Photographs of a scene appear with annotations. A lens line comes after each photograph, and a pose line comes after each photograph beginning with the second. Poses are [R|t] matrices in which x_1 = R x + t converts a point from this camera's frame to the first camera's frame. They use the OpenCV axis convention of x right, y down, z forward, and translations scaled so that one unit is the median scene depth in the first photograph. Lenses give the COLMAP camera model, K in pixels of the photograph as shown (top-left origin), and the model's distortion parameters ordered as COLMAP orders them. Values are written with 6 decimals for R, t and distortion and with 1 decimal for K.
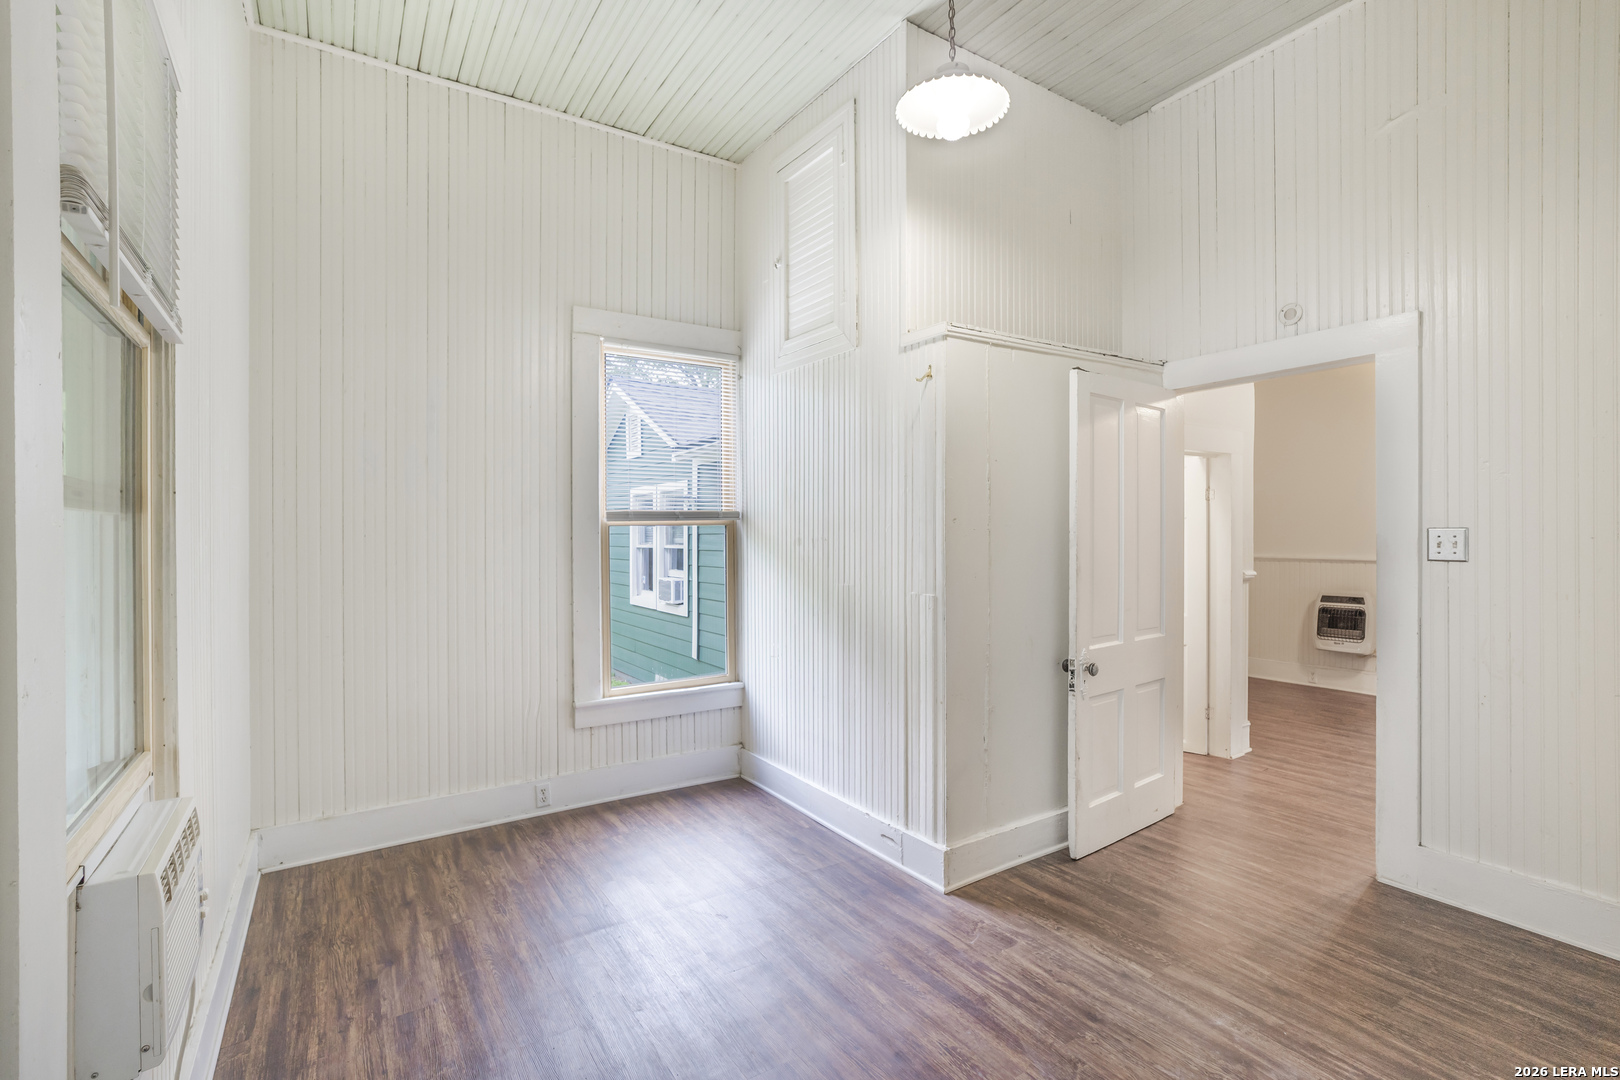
lens RADIAL K [[720.3, 0, 785.5], [0, 720.3, 540.7], [0, 0, 1]] dist [-0.022115, 0.012606]
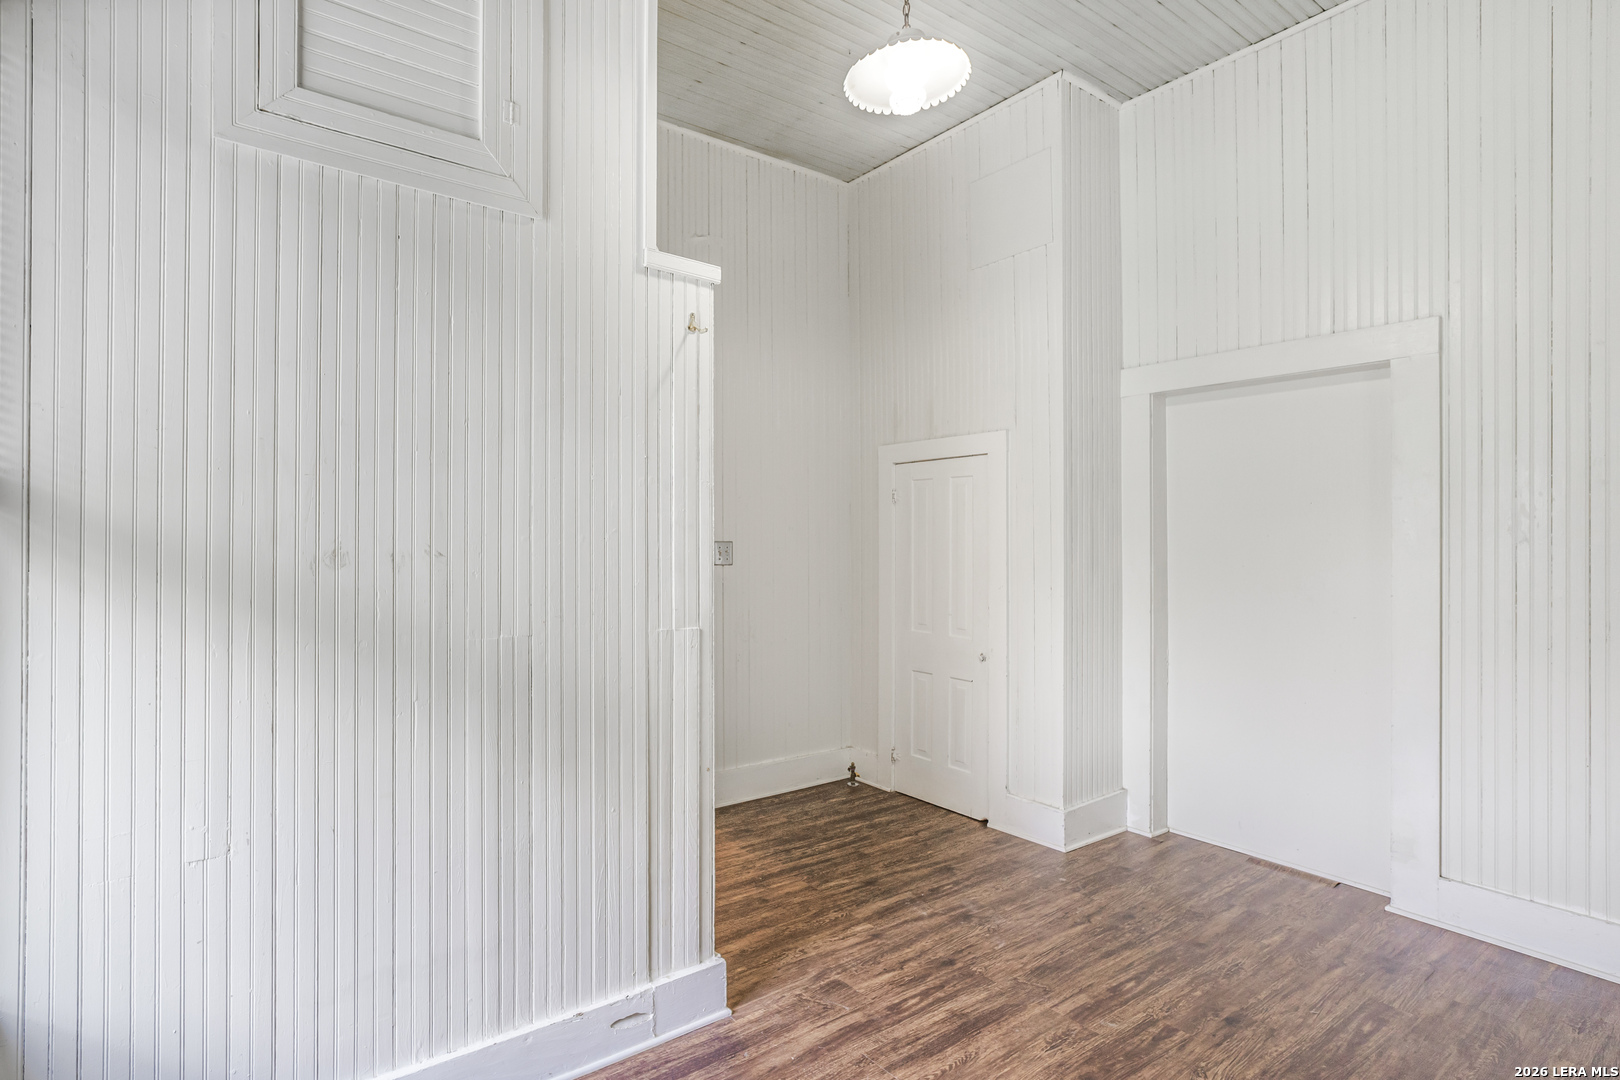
lens RADIAL K [[720.3, 0, 785.5], [0, 720.3, 540.7], [0, 0, 1]] dist [-0.022115, 0.012606]
pose [[-0.004480, 0.010456, 0.999935, -0.647550], [0.006812, 0.999922, -0.010425, -0.006124], [-0.999967, 0.006765, -0.004551, 1.112261]]
